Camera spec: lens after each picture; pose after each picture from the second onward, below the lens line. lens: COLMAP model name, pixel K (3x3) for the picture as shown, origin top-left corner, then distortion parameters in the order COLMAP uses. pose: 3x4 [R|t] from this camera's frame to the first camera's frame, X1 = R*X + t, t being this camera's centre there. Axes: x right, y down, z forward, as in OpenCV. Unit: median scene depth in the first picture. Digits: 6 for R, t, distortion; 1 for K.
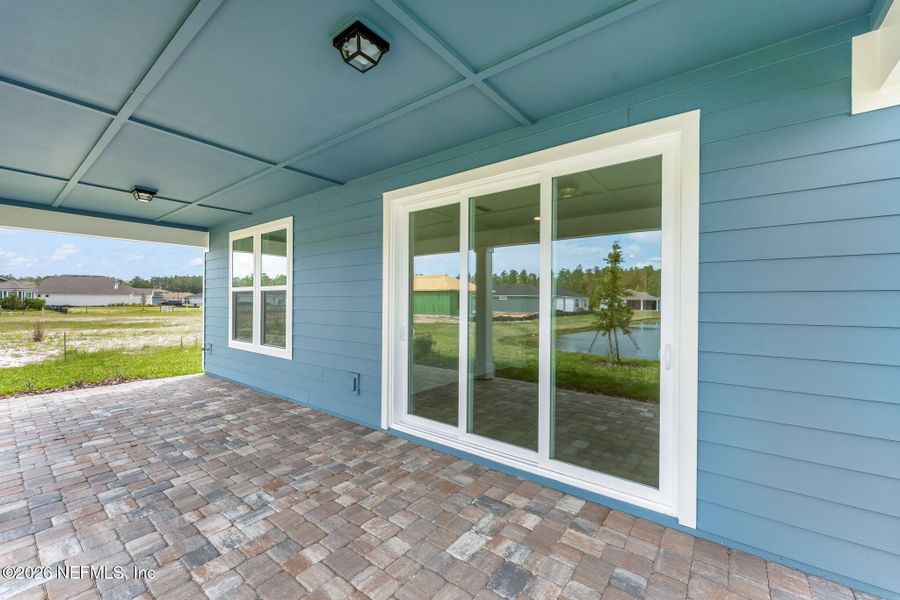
lens RADIAL K [[360.2, 0, 445.9], [0, 360.2, 301.2], [0, 0, 1]] dist [-0.005576, 0.000269]
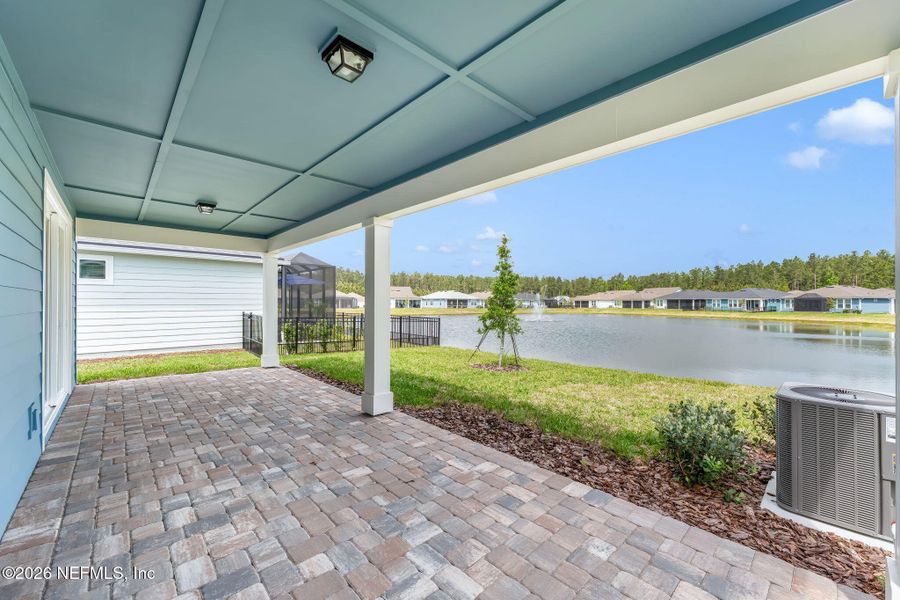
lens RADIAL K [[360.2, 0, 451.5], [0, 360.2, 303.4], [0, 0, 1]] dist [-0.005576, 0.000269]
pose [[-0.988345, -0.010128, 0.151891, -1.467602], [-0.010552, 0.999942, -0.001984, 0.005135], [-0.151862, -0.003563, -0.988395, 2.002196]]
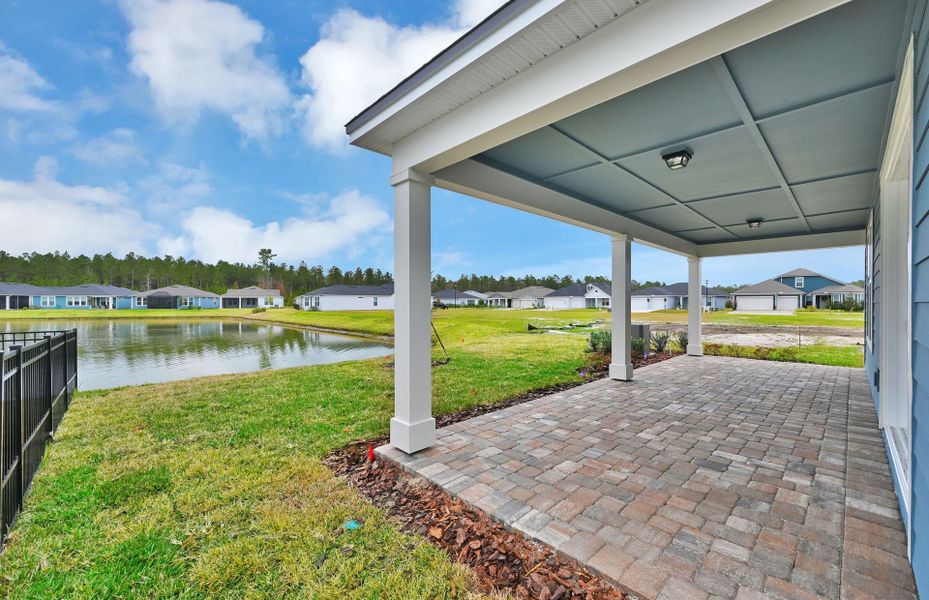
lens RADIAL K [[367.4, 0, 468.0], [0, 367.4, 298.3], [0, 0, 1]] dist [-0.000371, 0.000333]
pose [[-0.140797, -0.018741, -0.989861, 1.097218], [0.001568, 0.999815, -0.019152, 0.043348], [0.990037, -0.004248, -0.140742, 0.102879]]
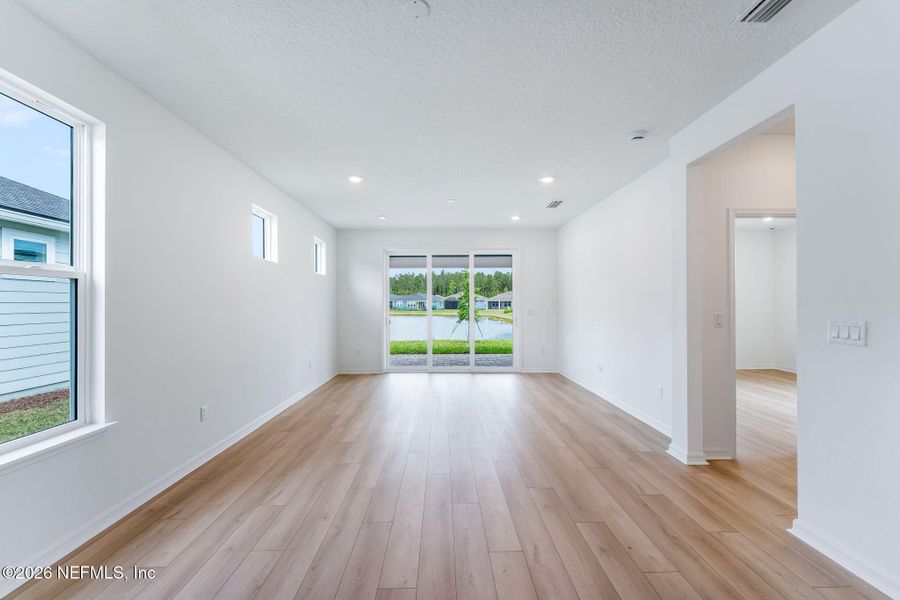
lens RADIAL K [[360.2, 0, 448.9], [0, 360.2, 303.0], [0, 0, 1]] dist [-0.005576, 0.000269]
pose [[-0.774783, -0.007227, -0.632186, 1.475682], [0.000275, 0.999931, -0.011769, 0.035945], [0.632228, -0.009292, -0.774727, 2.561823]]
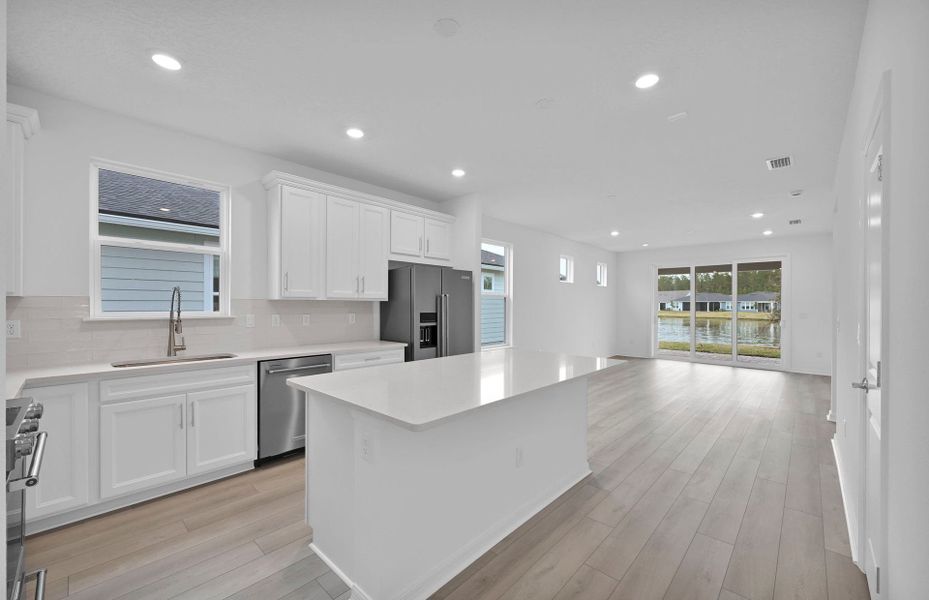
lens RADIAL K [[367.4, 0, 465.8], [0, 367.4, 306.8], [0, 0, 1]] dist [-0.000371, 0.000333]
pose [[-0.996115, -0.013115, 0.087079, 1.637233], [-0.012946, 0.999913, 0.002511, 0.034591], [-0.087105, 0.001374, -0.996198, 3.720423]]
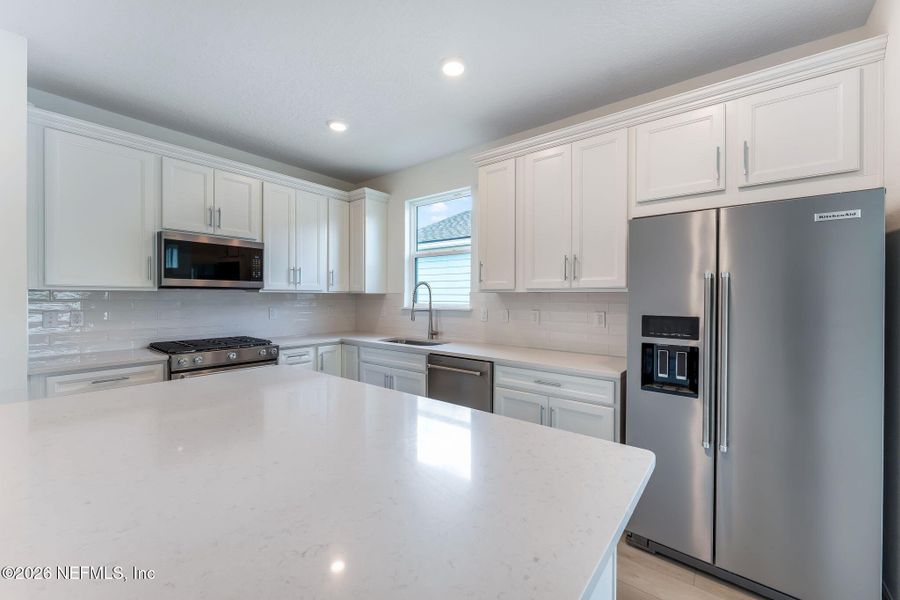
lens RADIAL K [[360.2, 0, 446.2], [0, 360.2, 299.2], [0, 0, 1]] dist [-0.005576, 0.000269]
pose [[0.014709, -0.013379, 0.999802, 1.293164], [-0.007135, 0.999884, 0.013485, 0.028171], [-0.999866, -0.007332, 0.014612, 2.755602]]
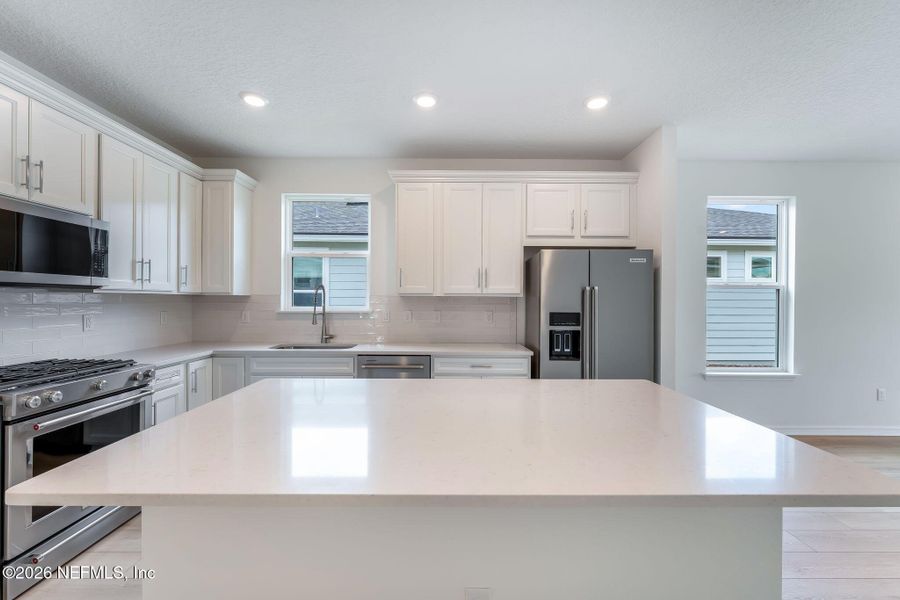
lens RADIAL K [[360.2, 0, 447.8], [0, 360.2, 302.0], [0, 0, 1]] dist [-0.005576, 0.000269]
pose [[-0.619103, -0.014564, 0.785175, 1.332979], [-0.013037, 0.999881, 0.008268, 0.029877], [-0.785202, -0.005118, -0.619219, 3.230965]]
